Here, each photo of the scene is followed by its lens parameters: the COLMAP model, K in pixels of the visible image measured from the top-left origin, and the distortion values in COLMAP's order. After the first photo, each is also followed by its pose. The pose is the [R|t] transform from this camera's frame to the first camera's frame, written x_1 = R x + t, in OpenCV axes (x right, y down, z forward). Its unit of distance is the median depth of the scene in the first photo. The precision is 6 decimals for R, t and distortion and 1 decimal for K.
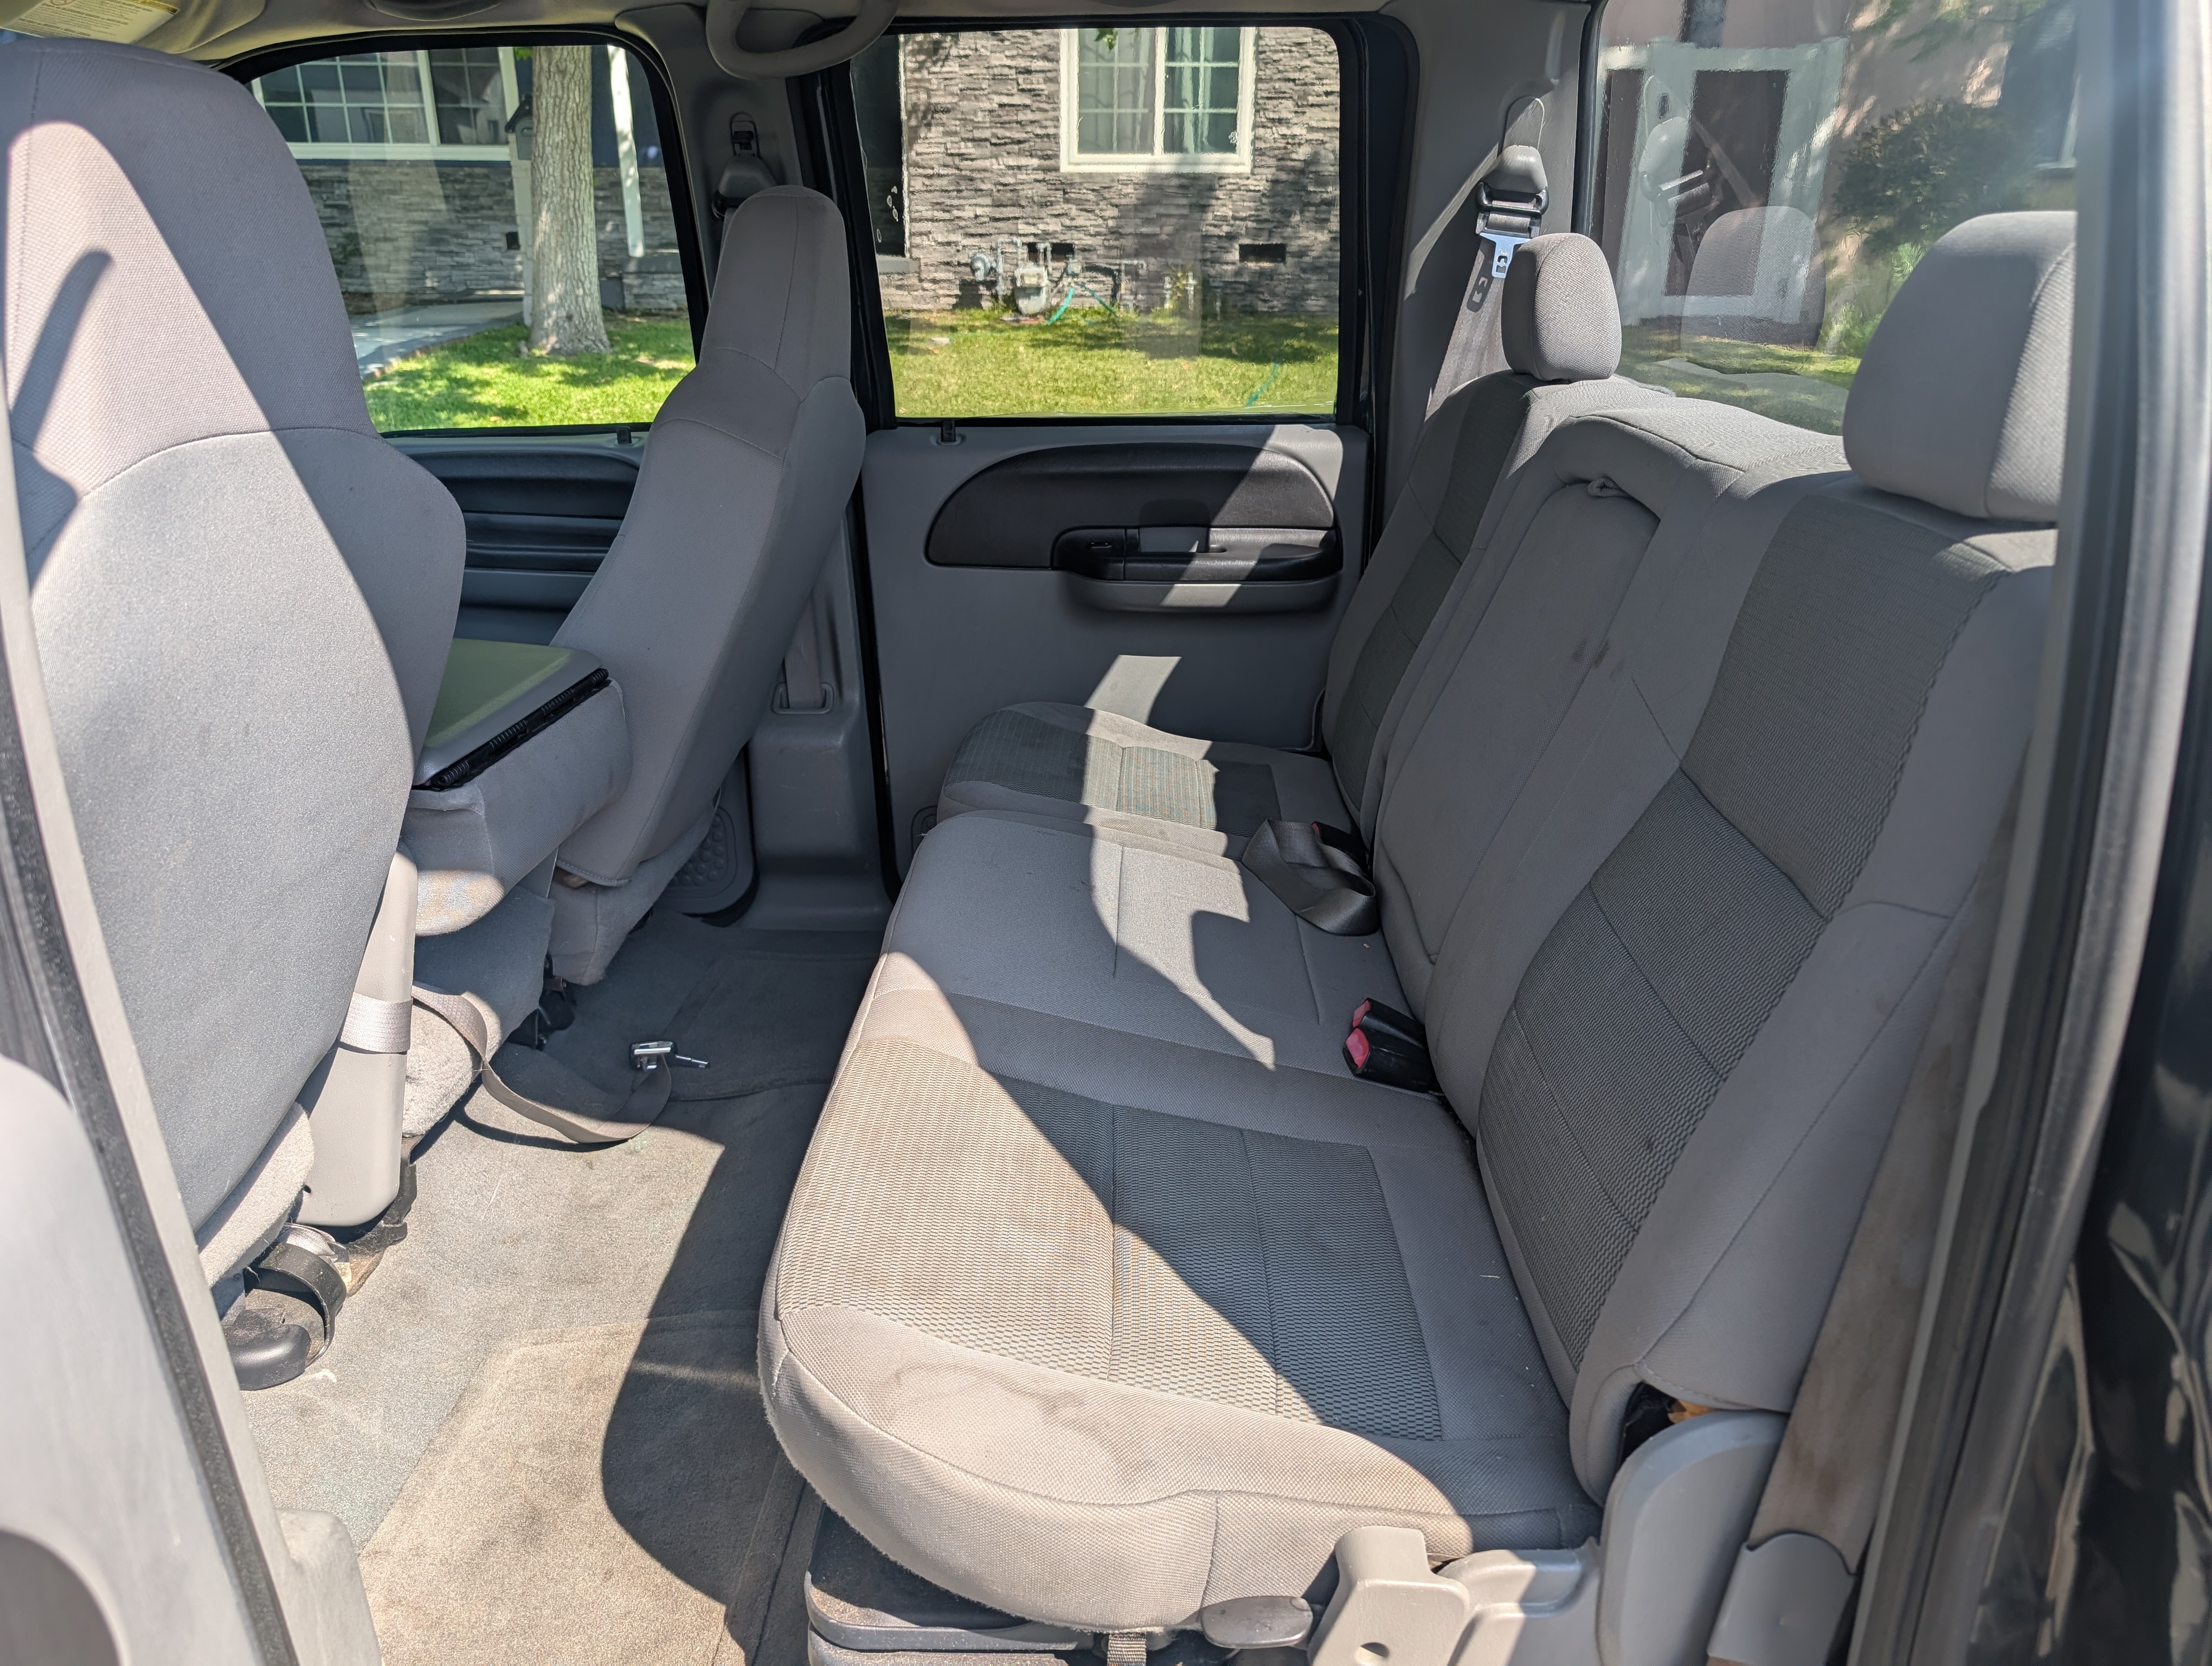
lens RADIAL K [[1555.3, 0, 1070.9], [0, 1555.3, 836.8], [0, 0, 1]] dist [0.003380, -0.000232]
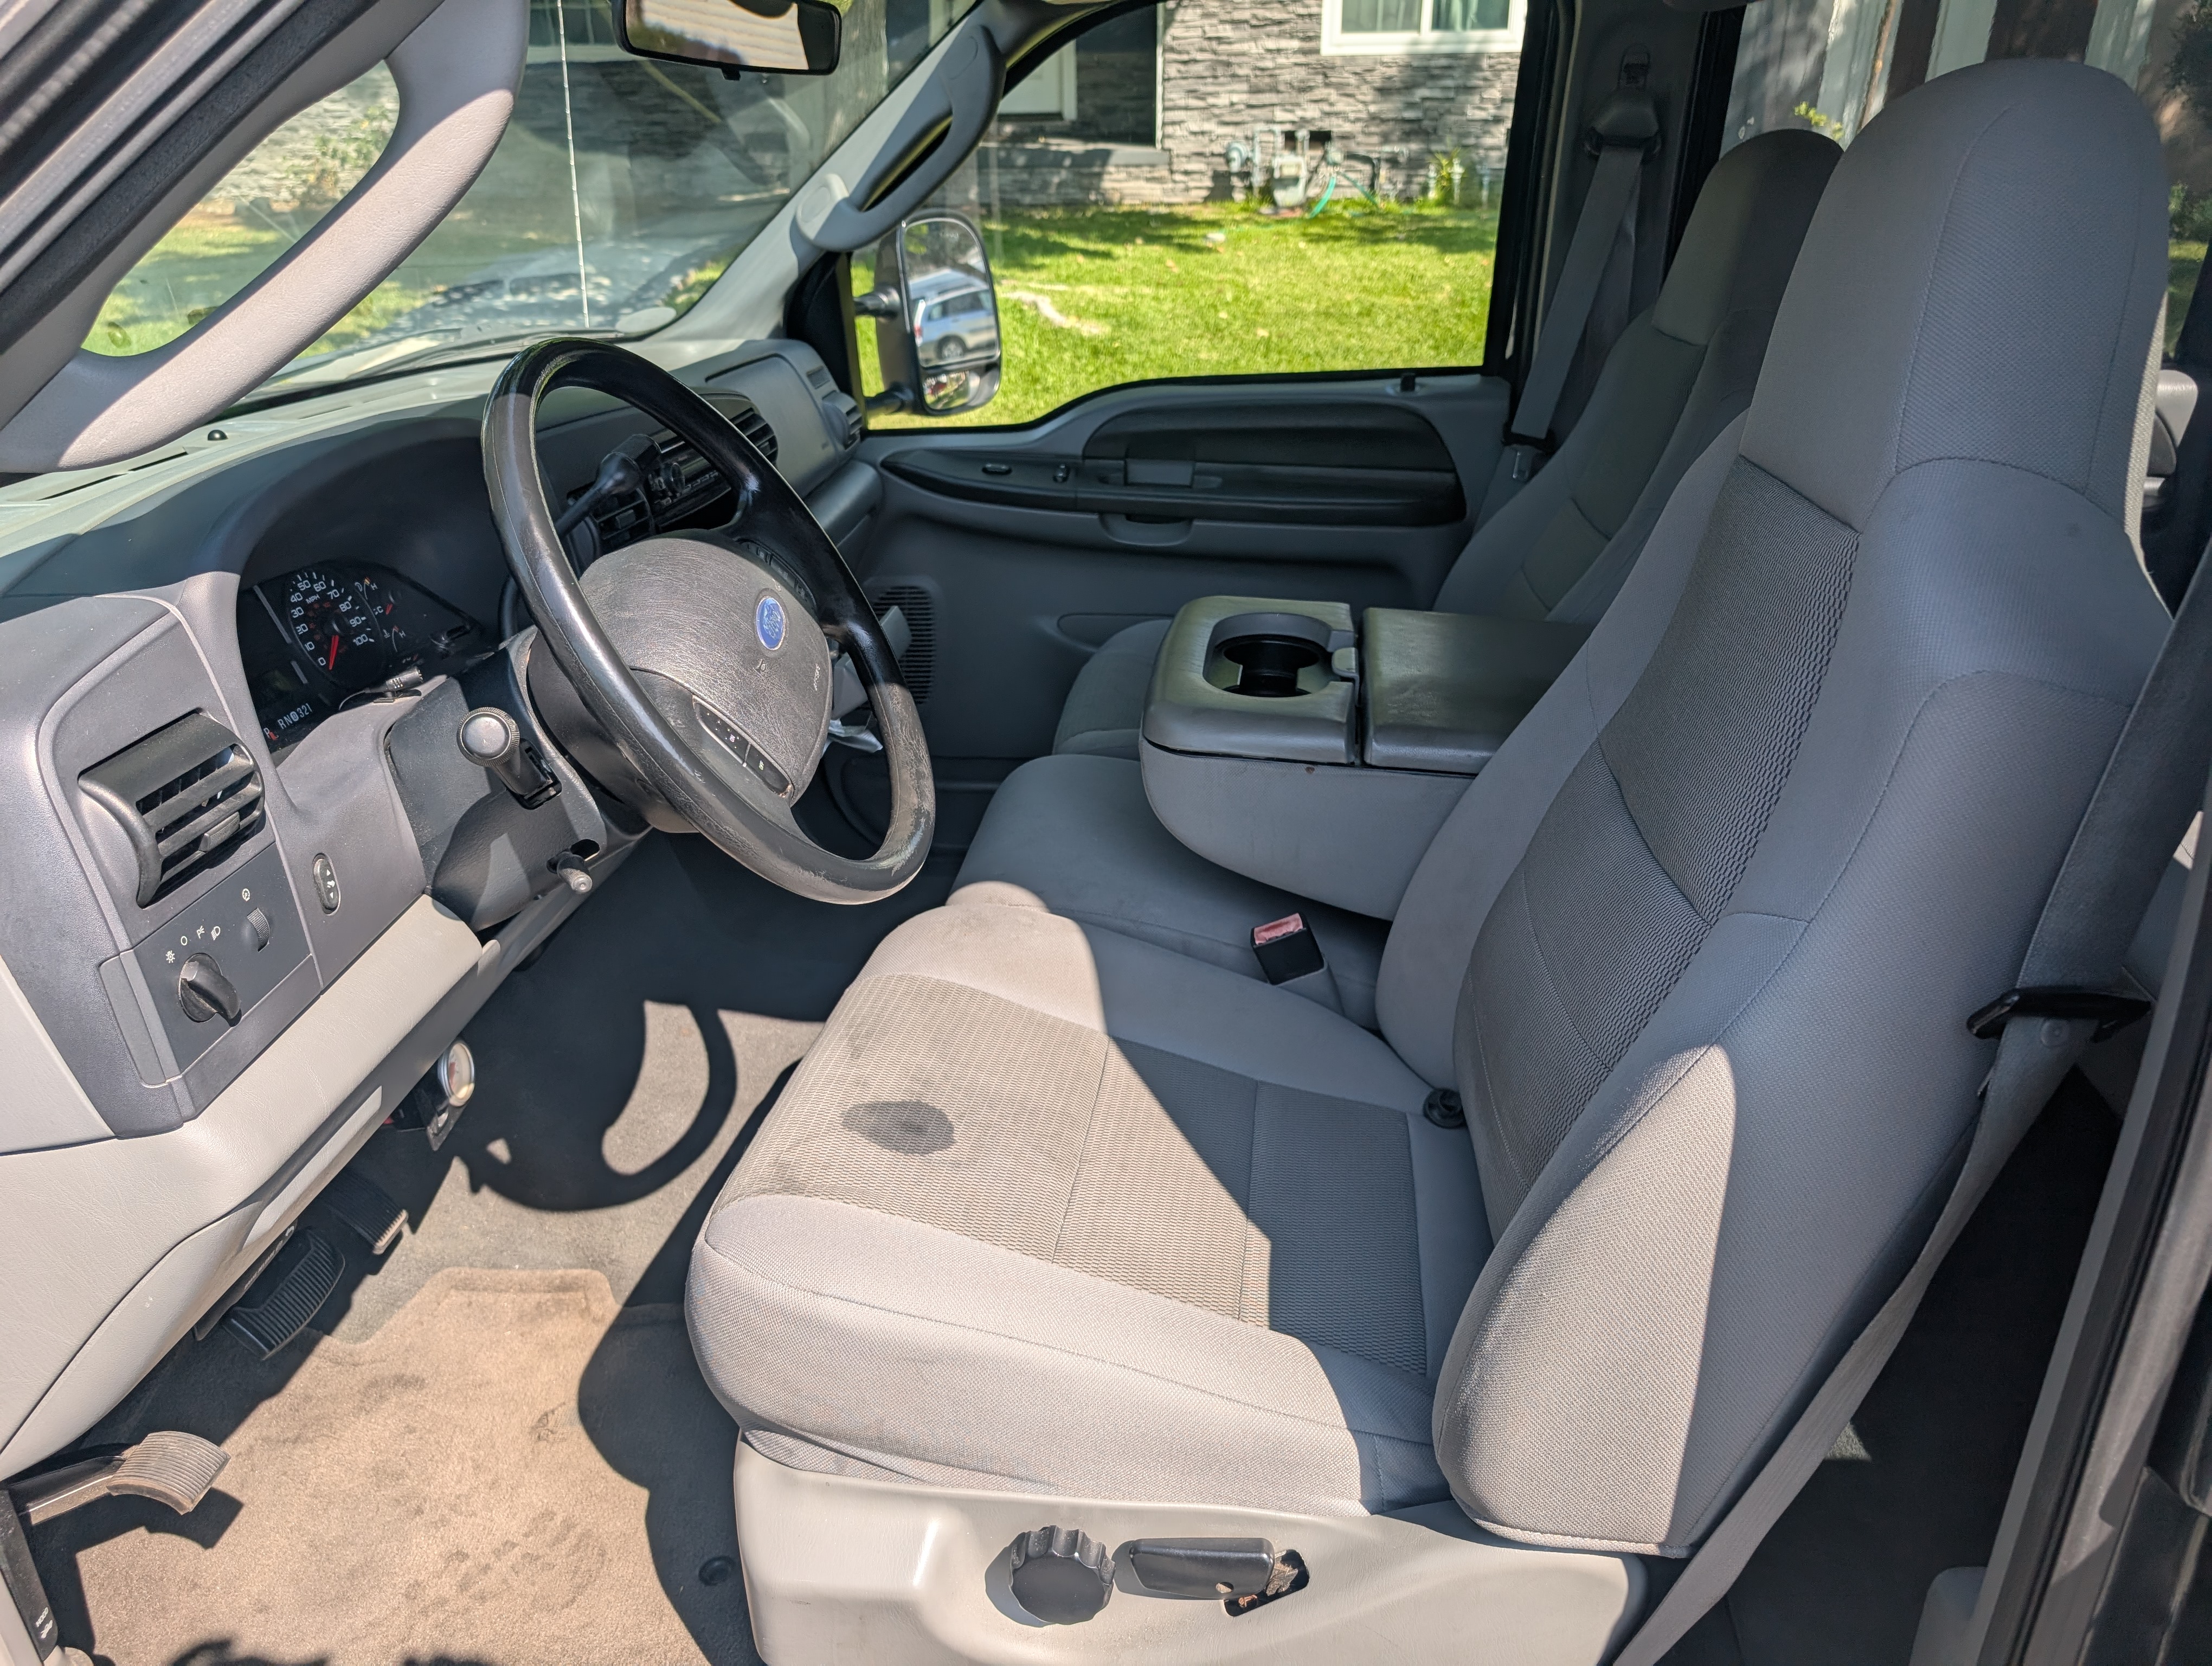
lens RADIAL K [[1560.6, 0, 1106.0], [0, 1560.6, 833.0], [0, 0, 1]] dist [0.006638, 0.002332]
pose [[0.998357, 0.008234, -0.056701, -0.080496], [-0.004658, 0.998008, 0.062919, -0.007091], [0.057106, -0.062552, 0.996407, -0.000539]]
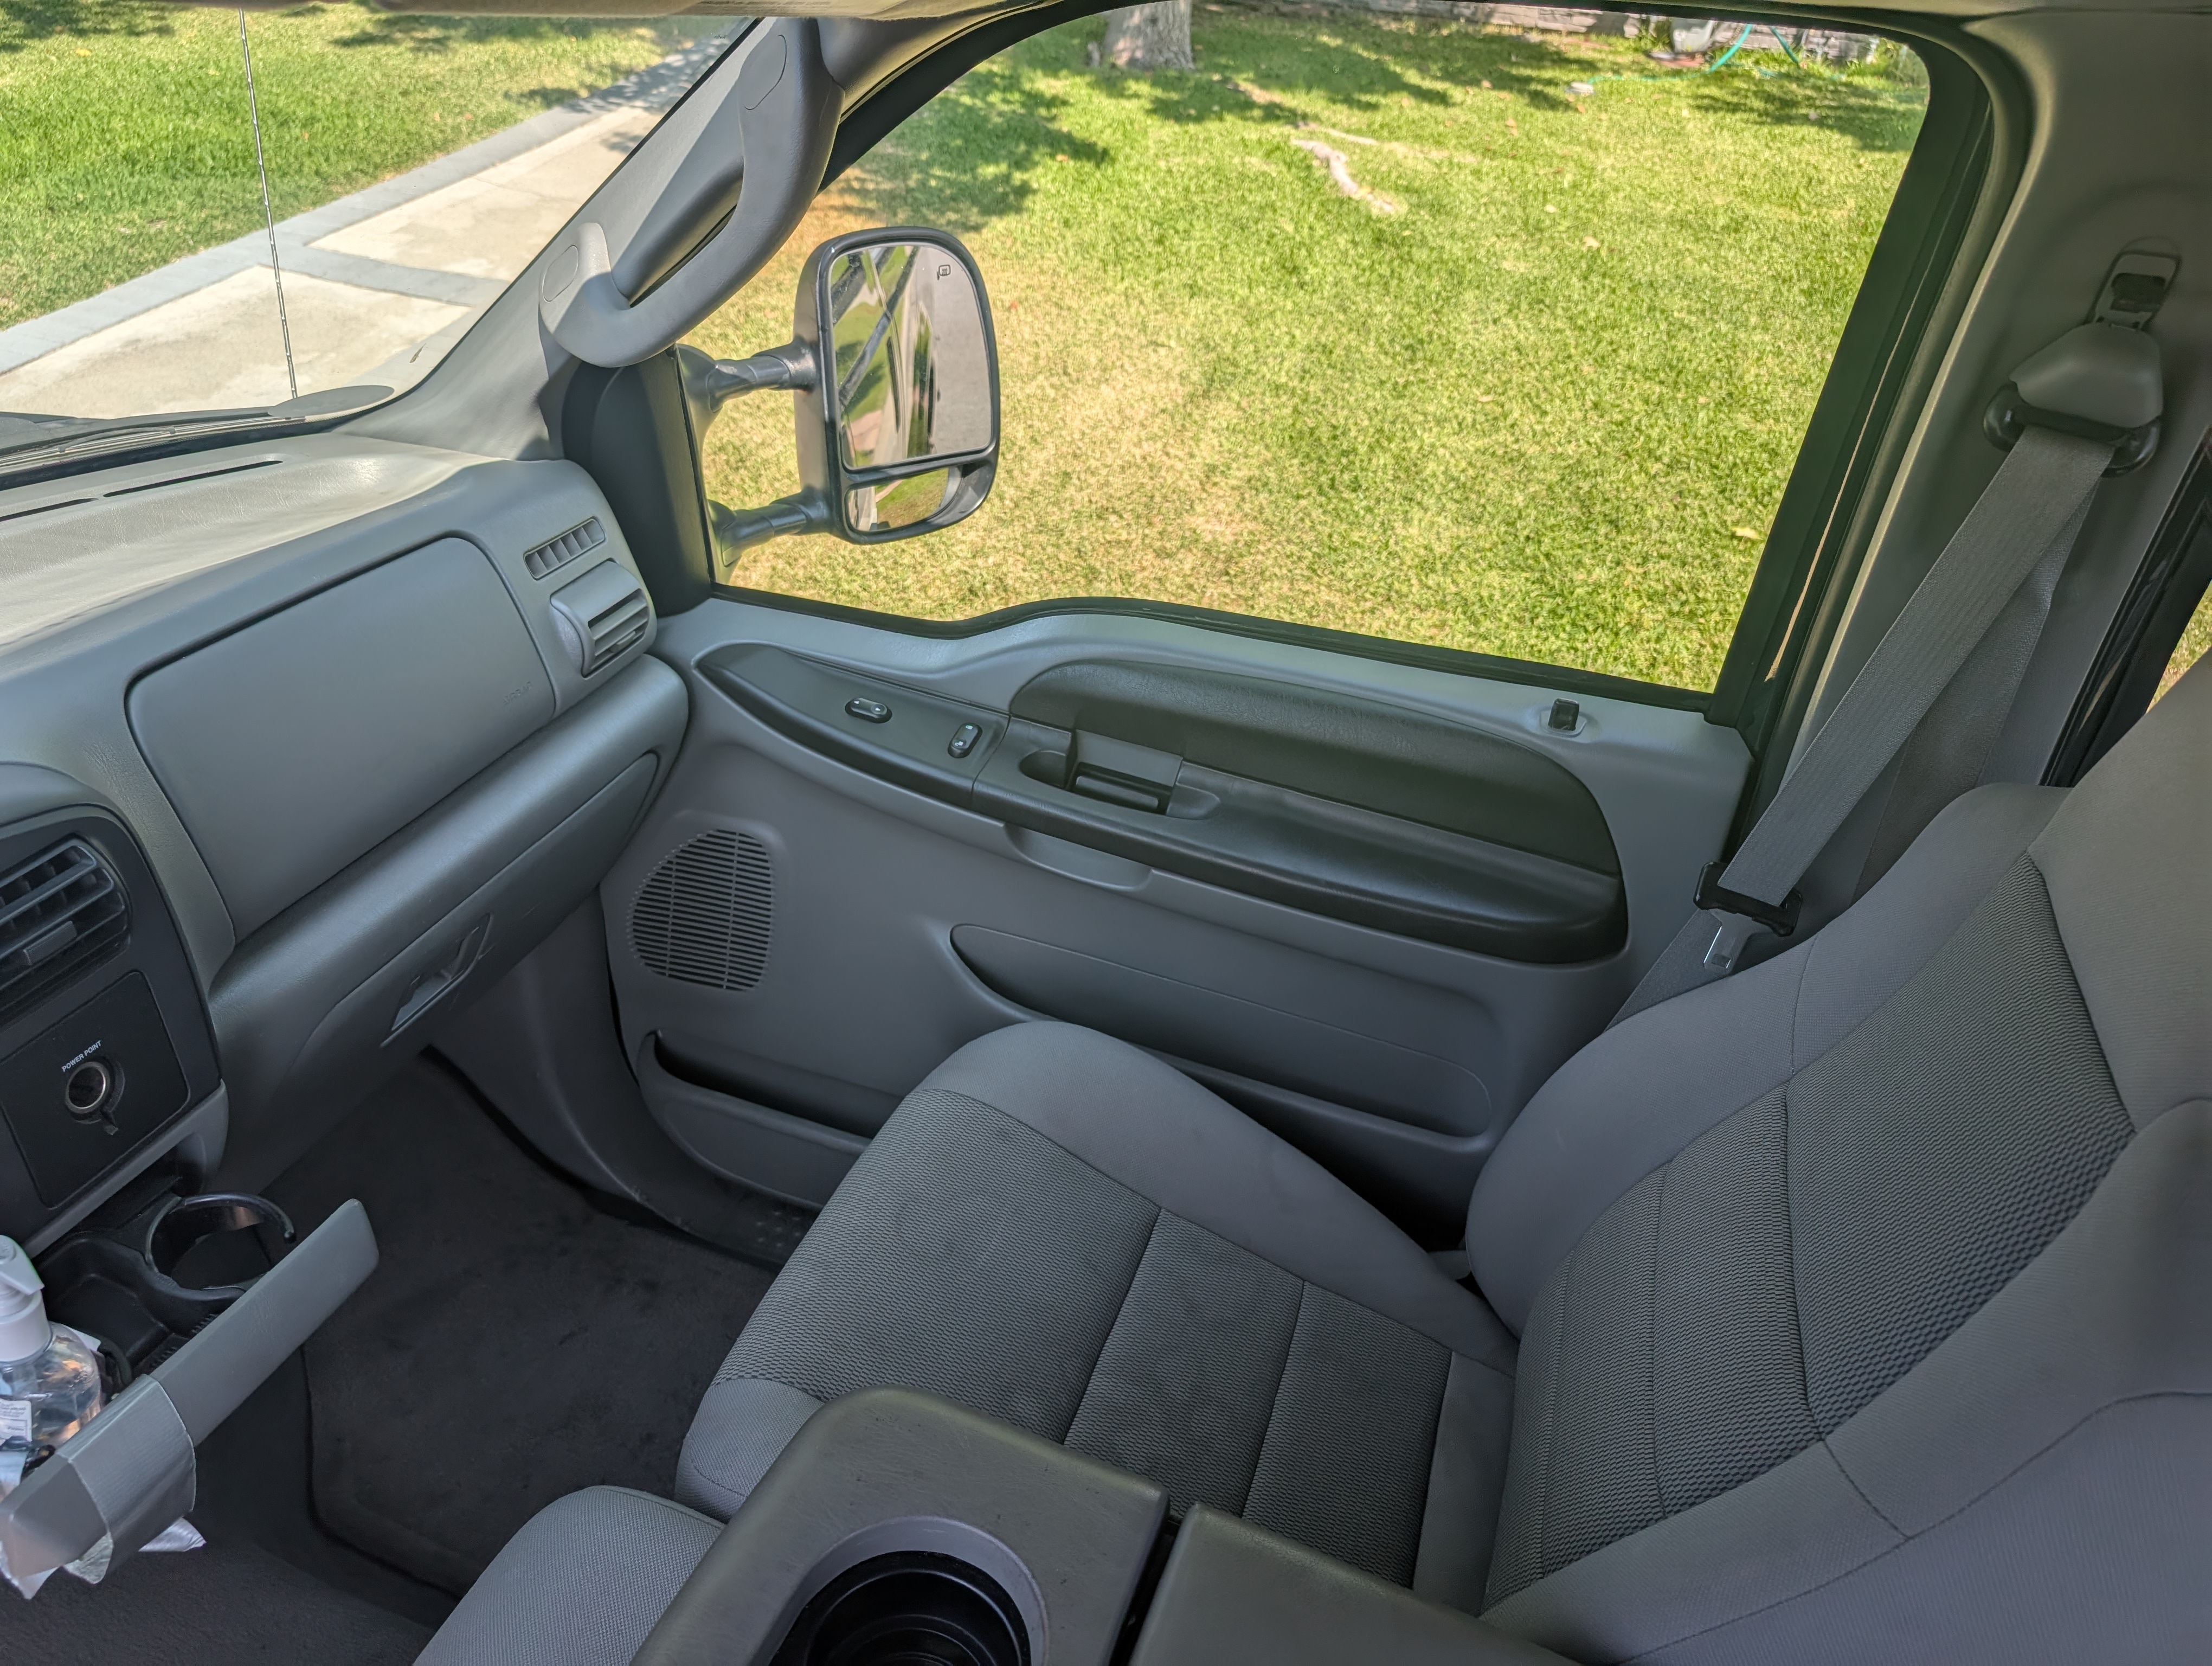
lens RADIAL K [[1579.8, 0, 1094.3], [0, 1579.8, 837.4], [0, 0, 1]] dist [0.005170, 0.000242]
pose [[0.954875, 0.214615, -0.205313, -0.063474], [-0.173723, 0.964271, 0.200002, -0.053423], [0.240901, -0.155310, 0.958043, 0.074560]]
